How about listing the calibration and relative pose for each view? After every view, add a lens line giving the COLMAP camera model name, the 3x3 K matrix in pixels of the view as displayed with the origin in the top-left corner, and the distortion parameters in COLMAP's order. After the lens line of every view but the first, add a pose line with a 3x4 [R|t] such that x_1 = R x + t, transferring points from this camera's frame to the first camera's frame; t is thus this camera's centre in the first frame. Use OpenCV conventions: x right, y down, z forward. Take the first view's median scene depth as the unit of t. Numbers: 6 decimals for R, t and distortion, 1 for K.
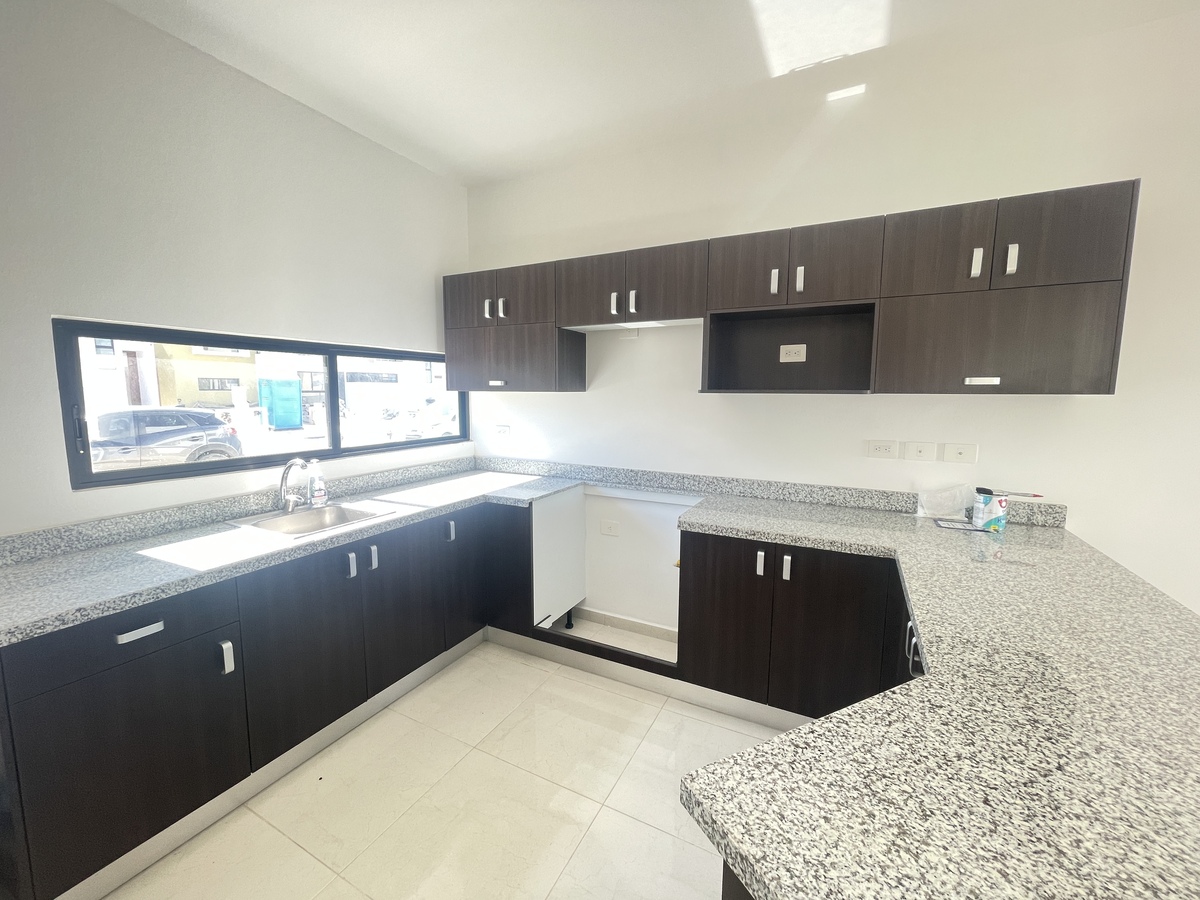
lens RADIAL K [[482.5, 0, 597.3], [0, 482.5, 448.0], [0, 0, 1]] dist [0.000622, -0.000055]
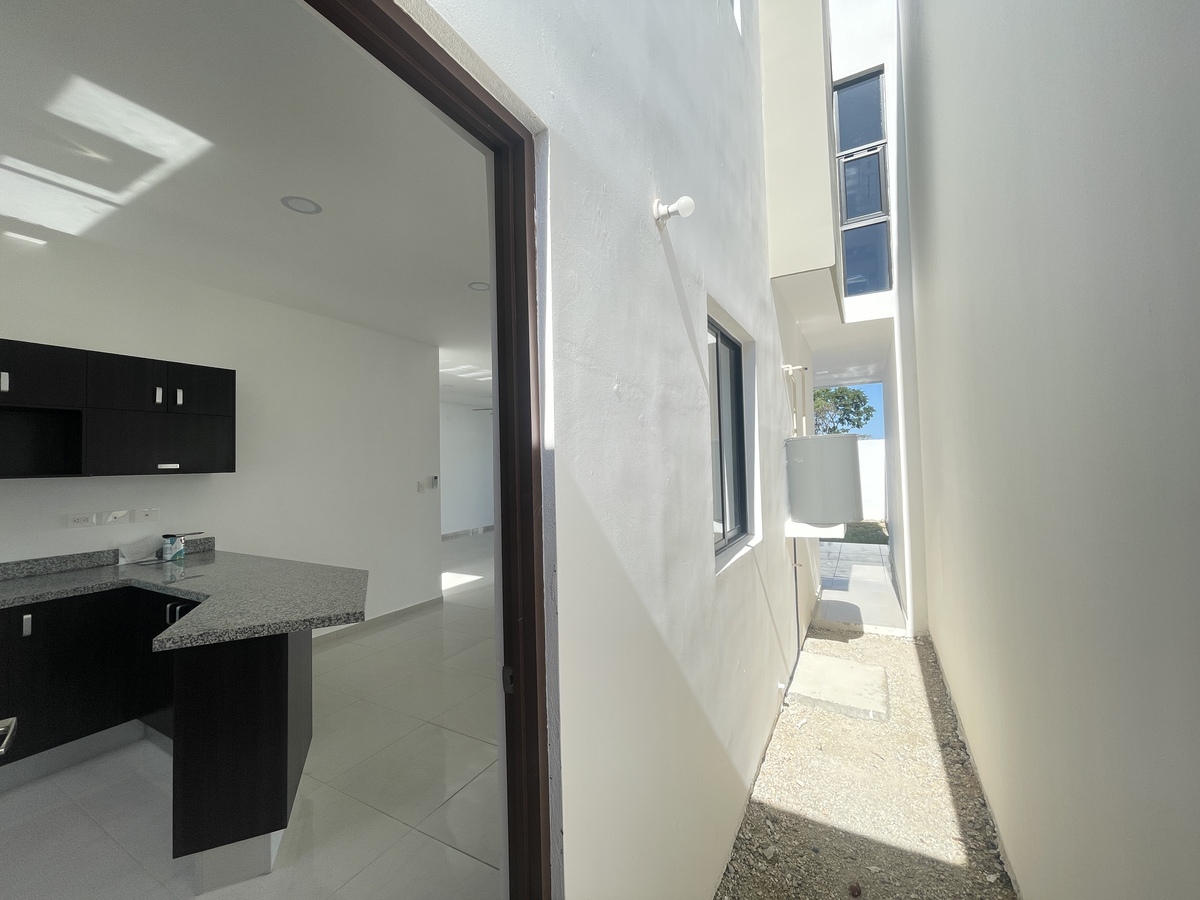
lens RADIAL K [[482.5, 0, 597.1], [0, 482.5, 449.2], [0, 0, 1]] dist [0.000622, -0.000055]
pose [[0.029498, 0.023606, 0.999286, -0.727051], [0.138051, 0.990044, -0.027462, 0.045883], [-0.989986, 0.138762, 0.025945, -0.449809]]
